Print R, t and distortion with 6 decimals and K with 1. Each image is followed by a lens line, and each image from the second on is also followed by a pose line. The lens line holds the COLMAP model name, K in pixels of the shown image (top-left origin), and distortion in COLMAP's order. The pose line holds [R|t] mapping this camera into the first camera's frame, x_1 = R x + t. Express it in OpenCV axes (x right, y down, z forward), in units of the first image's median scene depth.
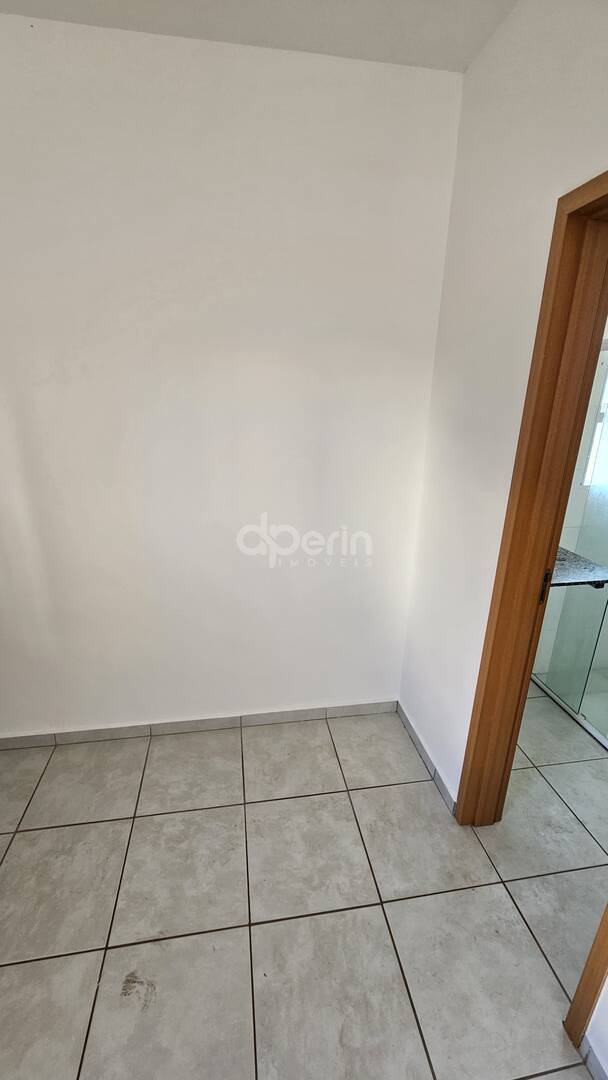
lens RADIAL K [[449.0, 0, 298.9], [0, 449.0, 543.1], [0, 0, 1]] dist [-0.003515, 0.003278]
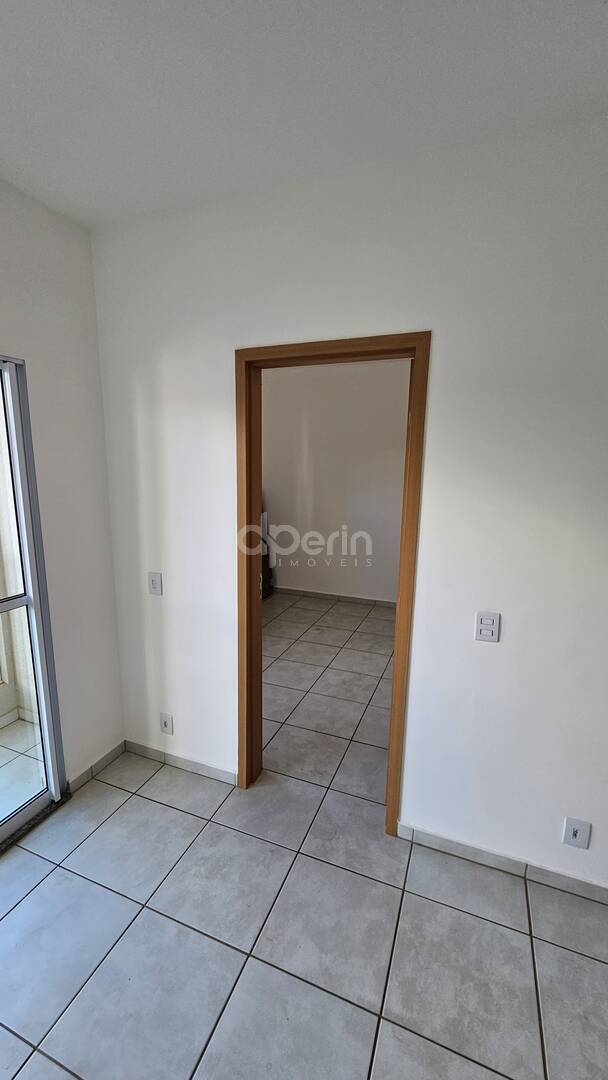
lens RADIAL K [[449.0, 0, 299.8], [0, 449.0, 534.0], [0, 0, 1]] dist [-0.003515, 0.003278]
pose [[0.865677, 0.081795, -0.493876, 0.862820], [-0.161570, 0.979416, -0.120995, 0.531813], [0.473813, 0.184538, 0.861073, -1.636739]]
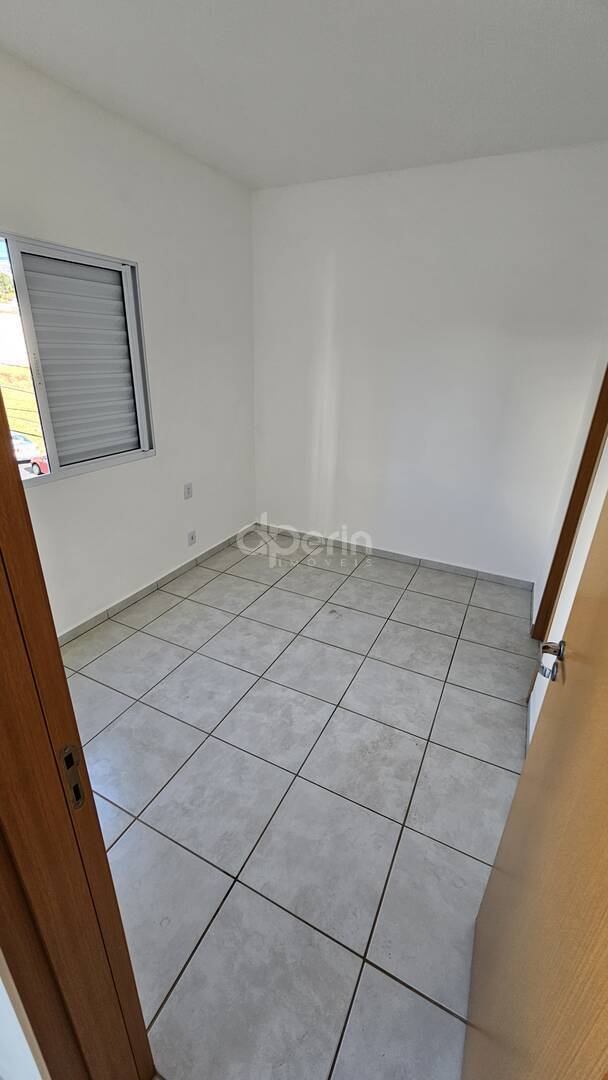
lens RADIAL K [[449.0, 0, 298.9], [0, 449.0, 538.0], [0, 0, 1]] dist [-0.003515, 0.003278]
pose [[0.819207, 0.233597, -0.523768, 0.454120], [-0.196863, 0.972333, 0.125748, 0.267126], [0.538651, 0.000097, 0.842529, -0.786669]]
